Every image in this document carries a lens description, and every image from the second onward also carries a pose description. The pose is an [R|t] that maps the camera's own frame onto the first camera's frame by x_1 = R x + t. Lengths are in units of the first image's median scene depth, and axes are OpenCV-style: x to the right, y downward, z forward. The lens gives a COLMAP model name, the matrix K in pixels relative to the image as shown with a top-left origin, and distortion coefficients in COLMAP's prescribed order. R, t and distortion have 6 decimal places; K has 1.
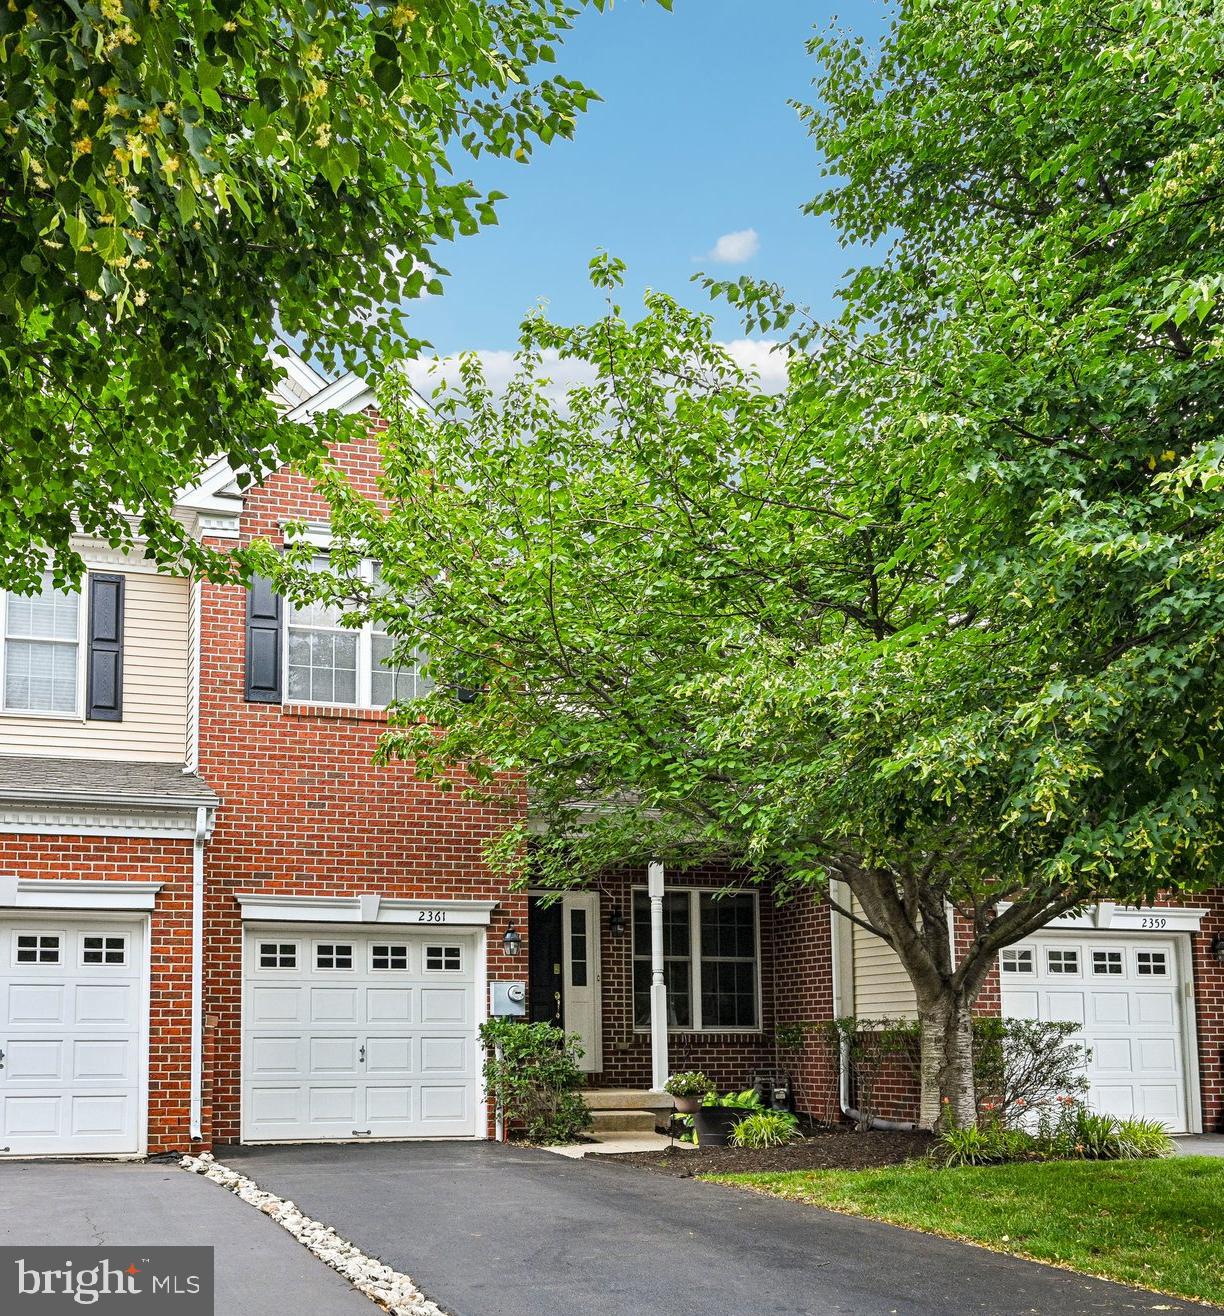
lens RADIAL K [[2680.6, 0, 612.0], [0, 2680.6, 658.0], [0, 0, 1]] dist [0.023250, 0.096300]
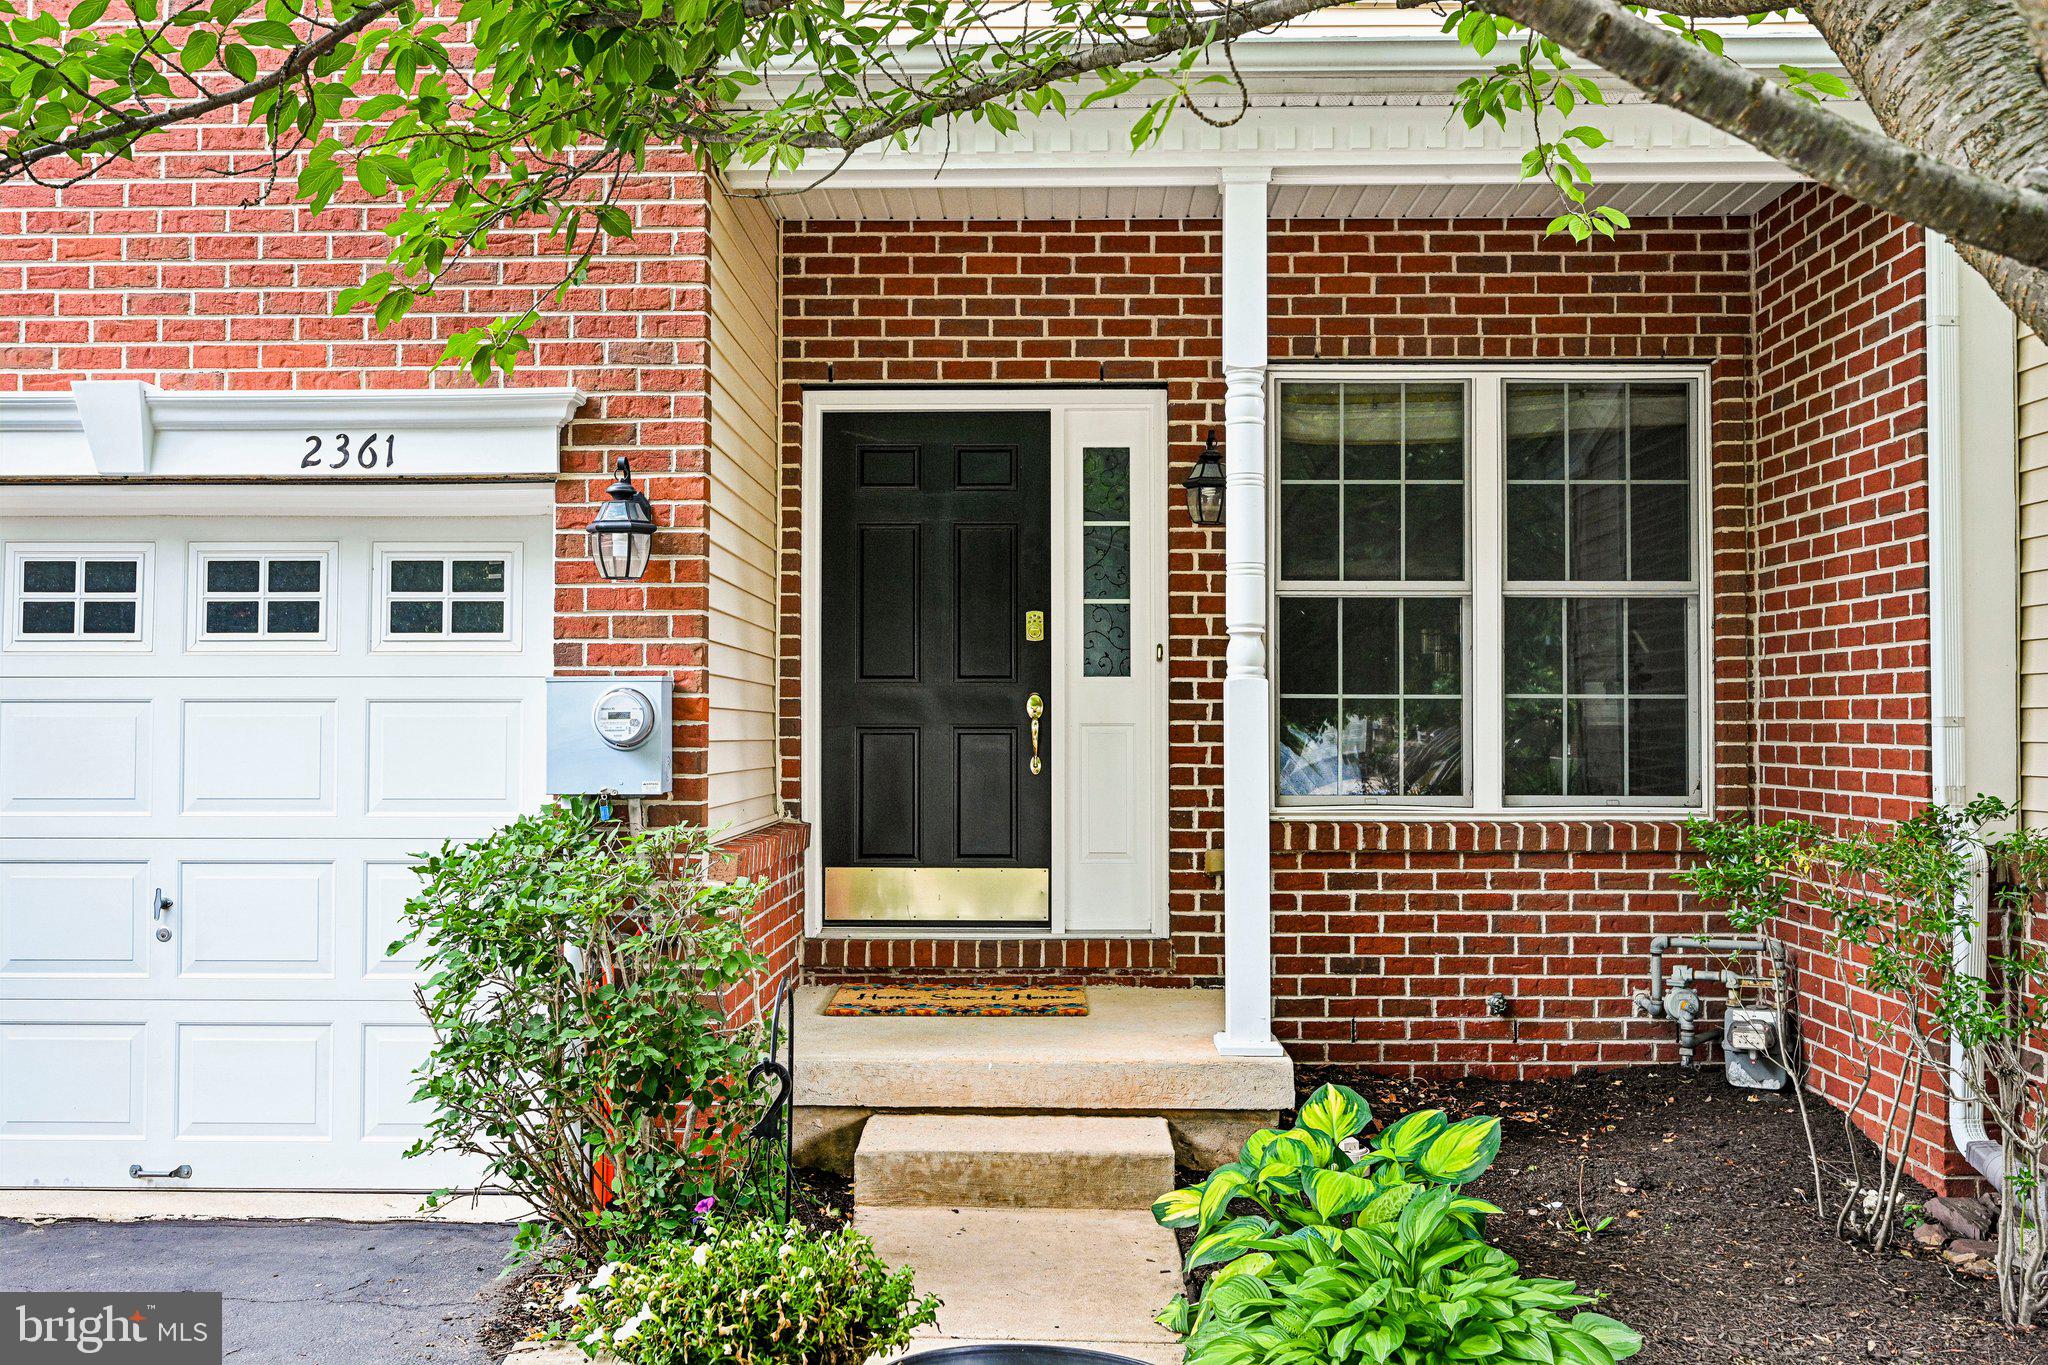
lens RADIAL K [[2035.9, 0, 1024.0], [0, 2035.9, 682.5], [0, 0, 1]] dist [-0.047881, -0.005590]
pose [[0.911984, -0.001329, -0.410225, 0.081877], [0.059628, 0.989804, 0.129355, 0.090766], [0.405870, -0.142431, 0.902764, 0.775822]]
